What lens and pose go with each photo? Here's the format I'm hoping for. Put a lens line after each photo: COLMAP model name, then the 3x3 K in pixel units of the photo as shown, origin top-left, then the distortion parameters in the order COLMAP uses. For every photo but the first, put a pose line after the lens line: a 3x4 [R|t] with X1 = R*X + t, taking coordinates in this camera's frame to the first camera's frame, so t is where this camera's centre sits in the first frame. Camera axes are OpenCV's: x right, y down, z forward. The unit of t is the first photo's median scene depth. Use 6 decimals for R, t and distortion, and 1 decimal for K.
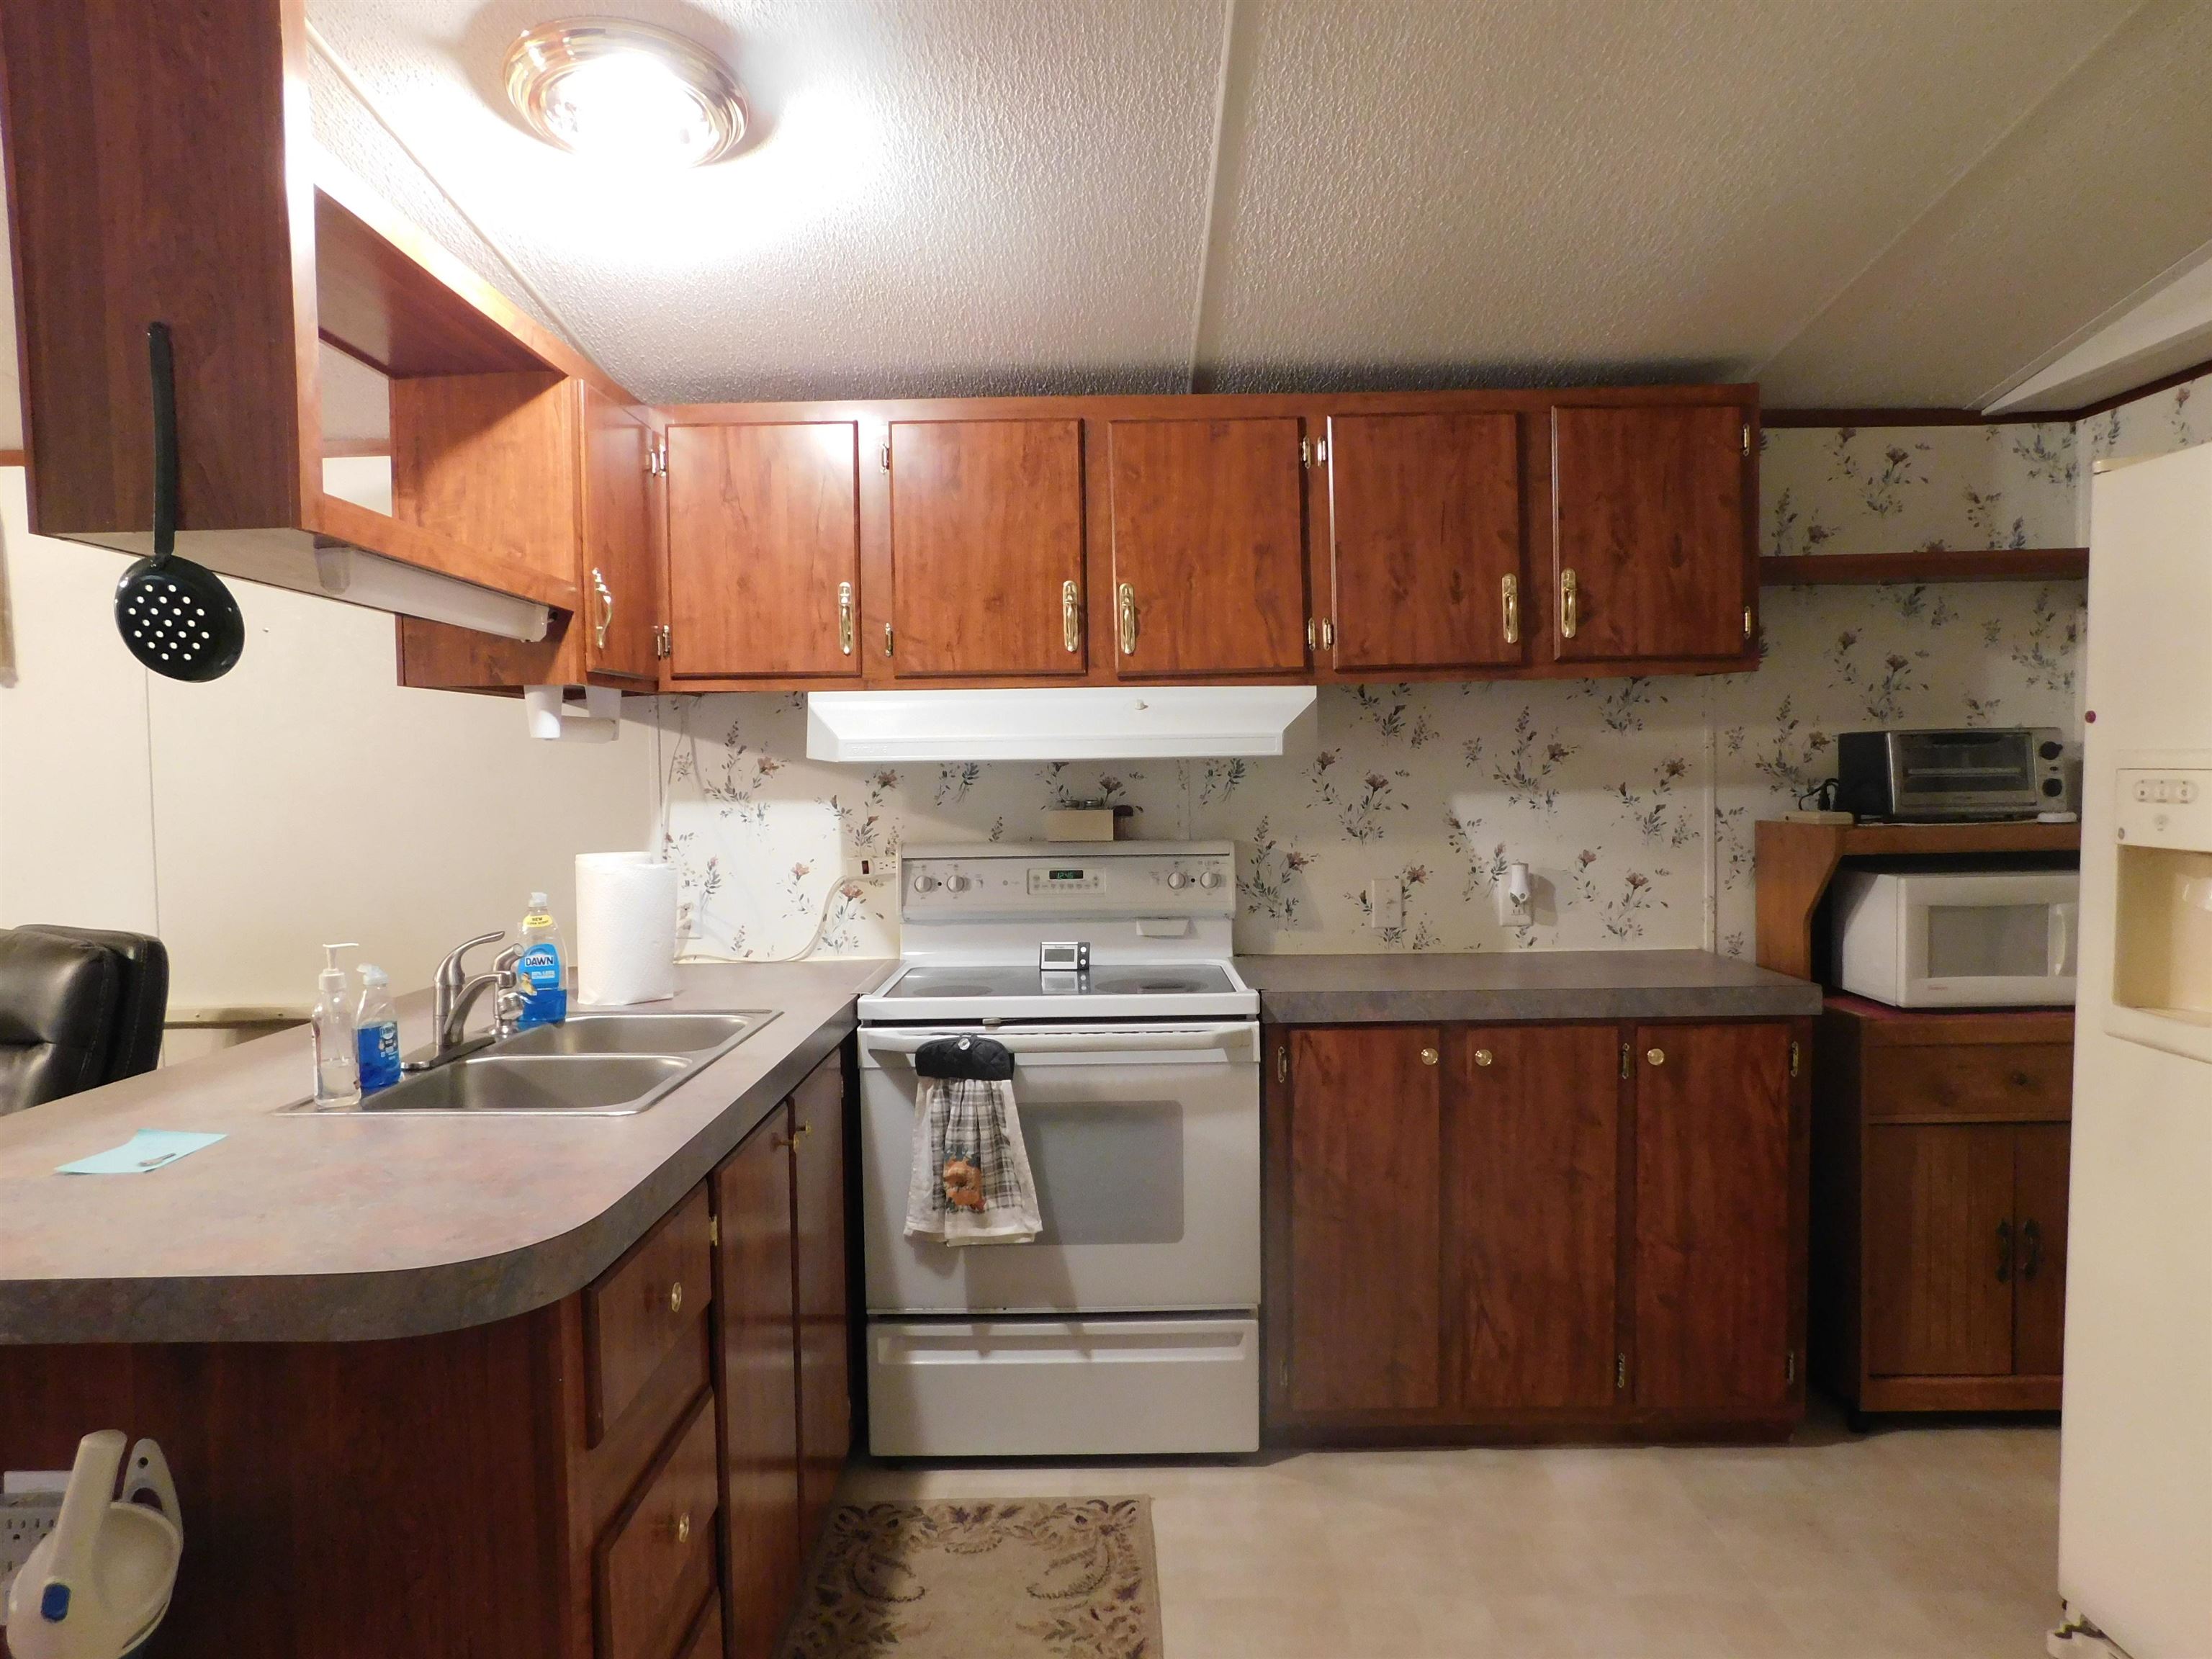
lens RADIAL K [[1468.5, 0, 1096.3], [0, 1468.5, 833.6], [0, 0, 1]] dist [-0.064155, 0.049939]
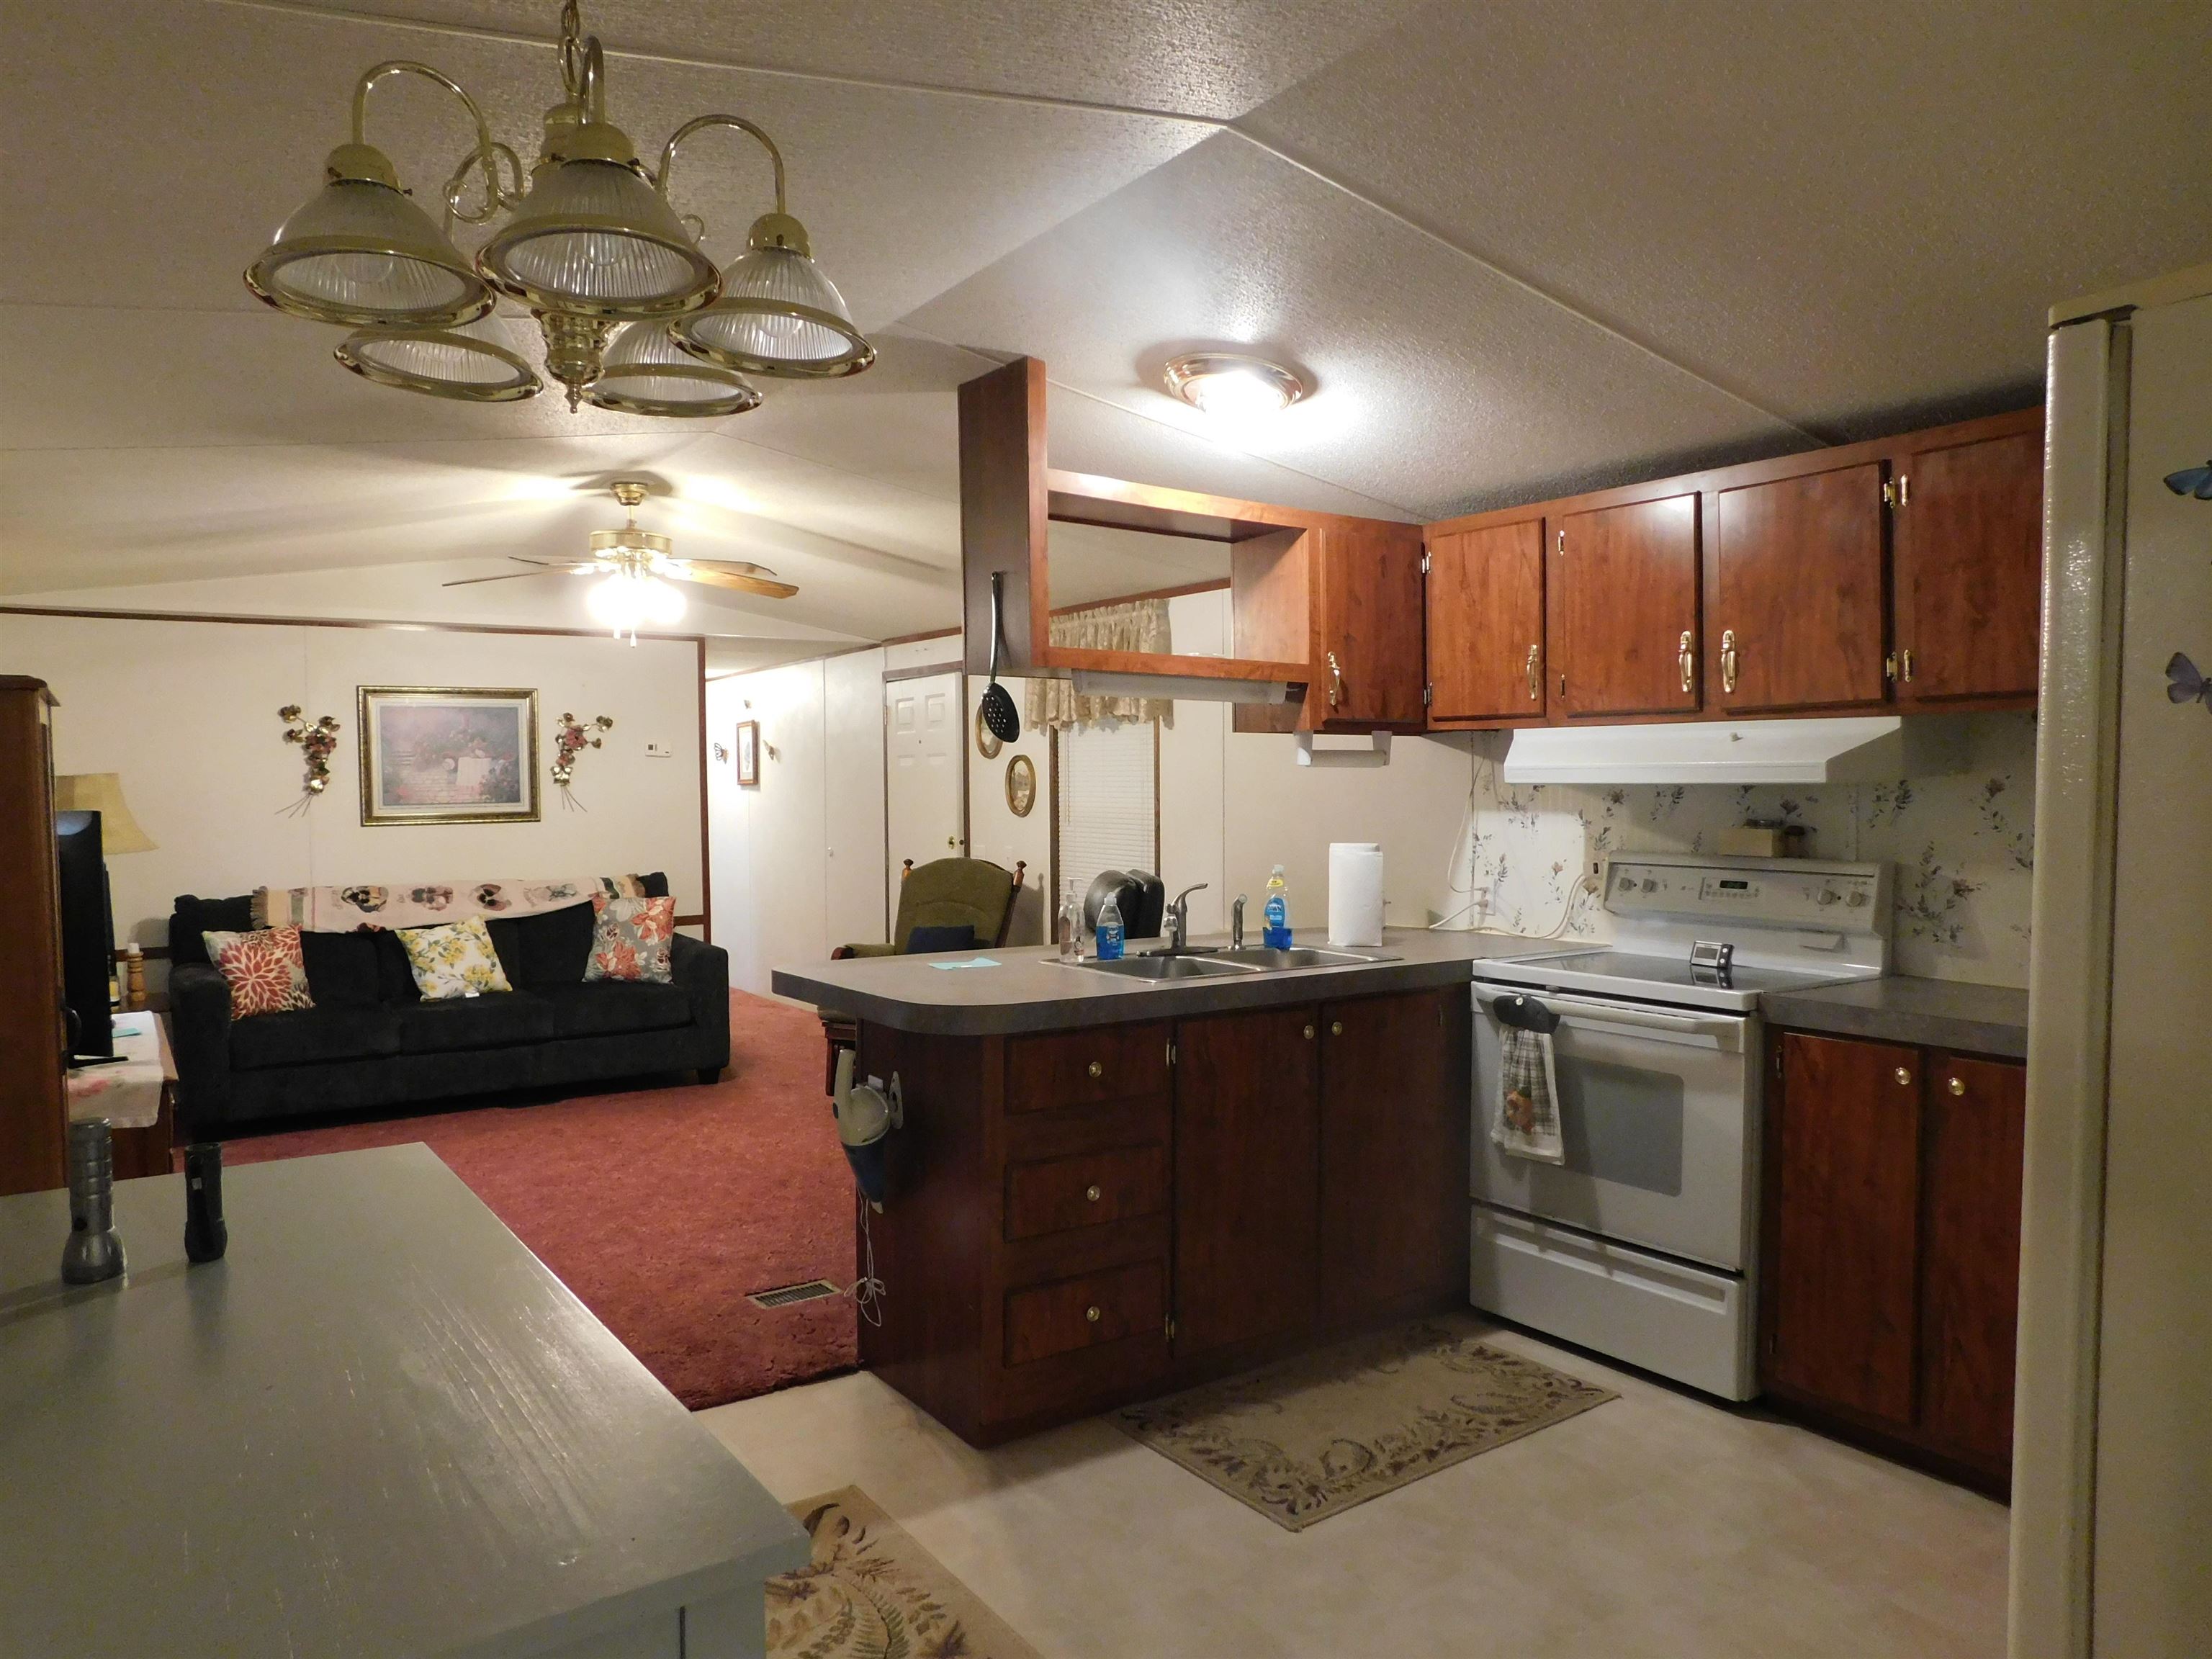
lens RADIAL K [[1468.5, 0, 1096.3], [0, 1468.5, 833.6], [0, 0, 1]] dist [-0.064155, 0.049939]
pose [[0.569904, 0.041190, -0.820679, 0.675999], [-0.044219, 0.998833, 0.019424, -0.012538], [0.820521, 0.025219, 0.571060, -0.050722]]
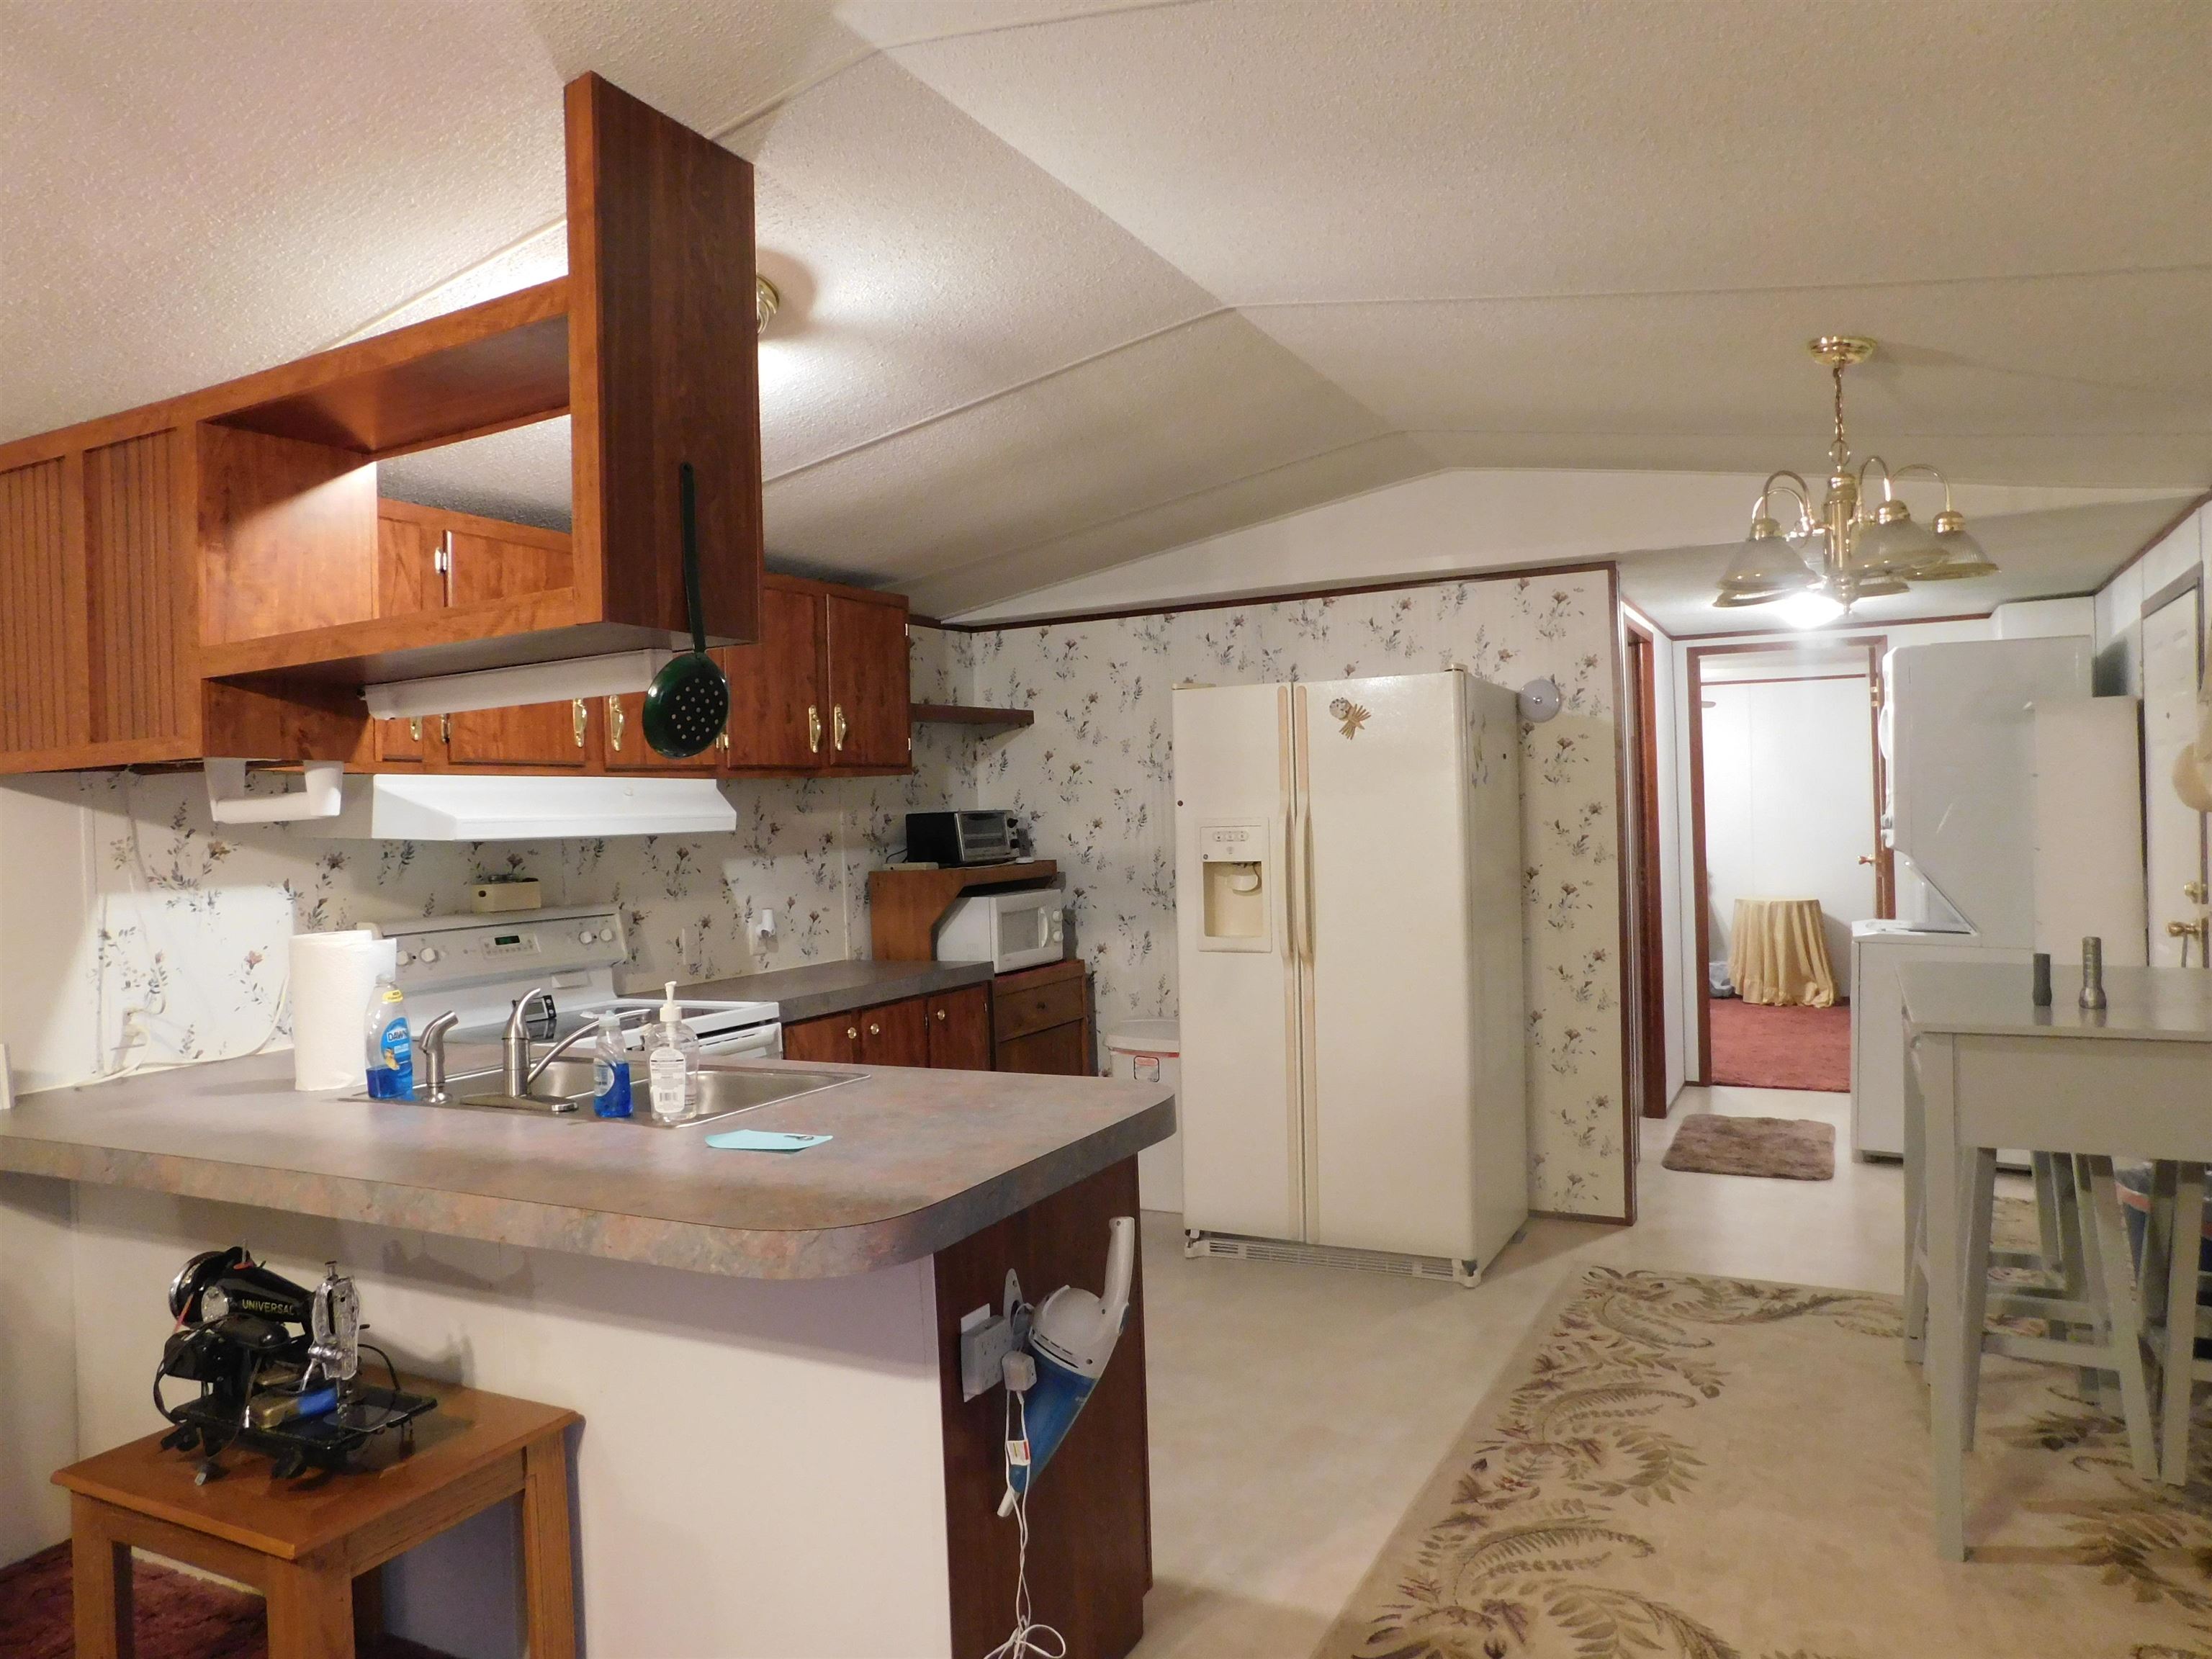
lens RADIAL K [[1495.9, 0, 1097.6], [0, 1495.9, 826.4], [0, 0, 1]] dist [-0.004448, -0.000774]
pose [[0.459918, -0.006635, 0.887937, -0.910696], [0.067740, 0.997320, -0.027634, 0.003572], [-0.885374, 0.072858, 0.459135, 0.067677]]
